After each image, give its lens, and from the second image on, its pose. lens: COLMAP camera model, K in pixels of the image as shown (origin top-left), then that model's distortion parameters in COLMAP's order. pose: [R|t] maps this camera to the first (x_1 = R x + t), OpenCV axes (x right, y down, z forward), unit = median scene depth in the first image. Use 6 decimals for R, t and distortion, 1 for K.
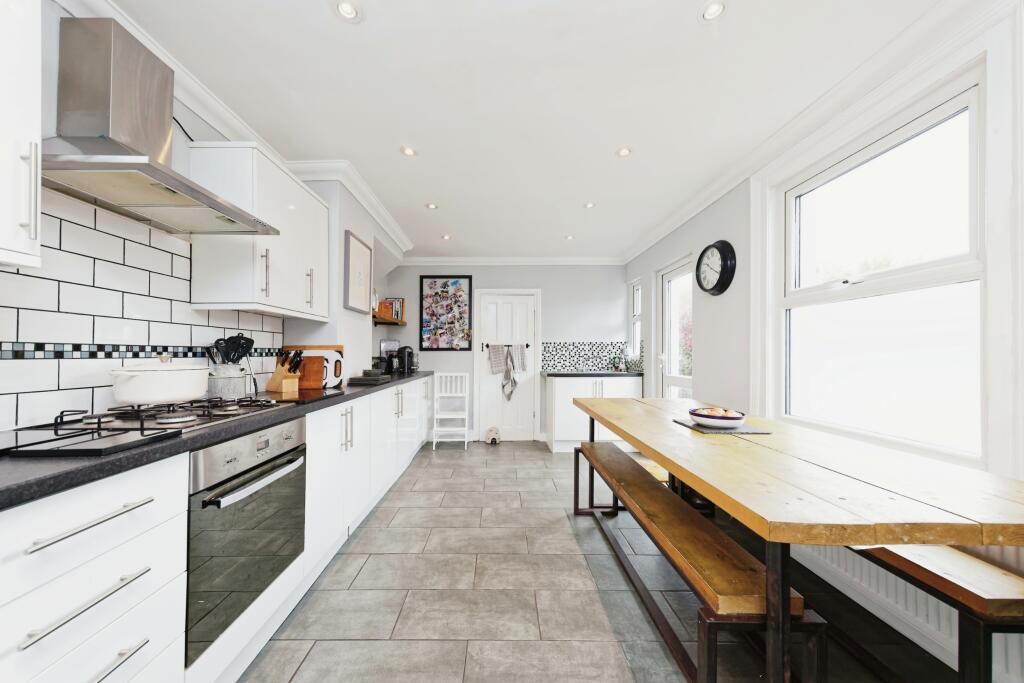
lens RADIAL K [[359.9, 0, 507.1], [0, 359.9, 347.6], [0, 0, 1]] dist [0.002075, -0.000386]
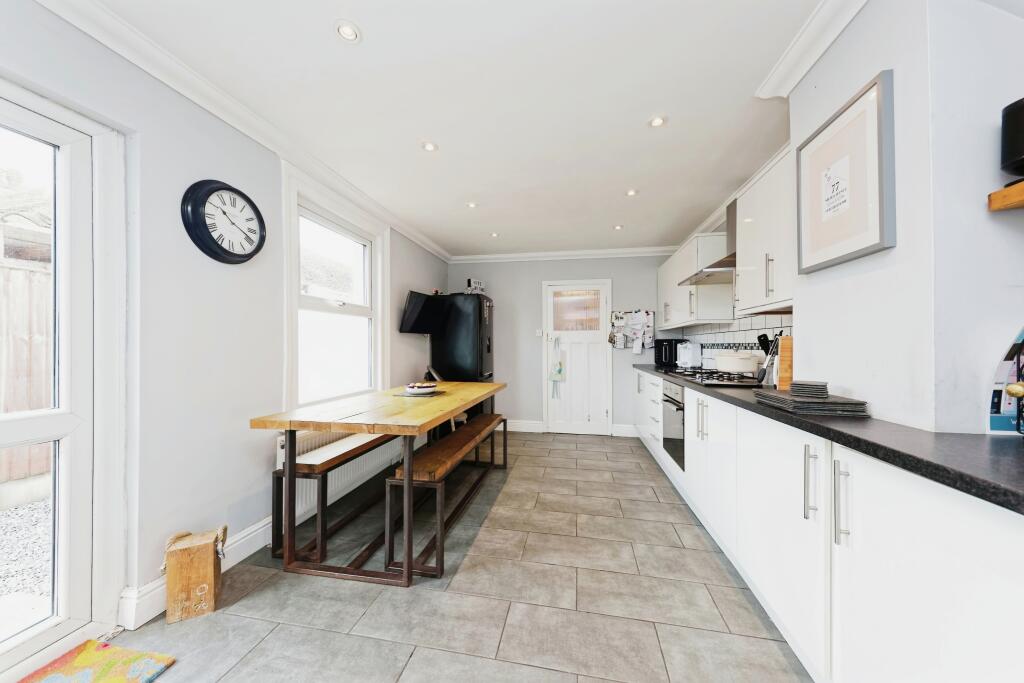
lens RADIAL K [[359.9, 0, 507.1], [0, 359.9, 347.6], [0, 0, 1]] dist [0.002075, -0.000386]
pose [[-0.977069, 0.000318, 0.212924, -0.107965], [-0.002464, 0.999915, -0.012801, 0.029293], [-0.212910, -0.013032, -0.976985, 2.057274]]
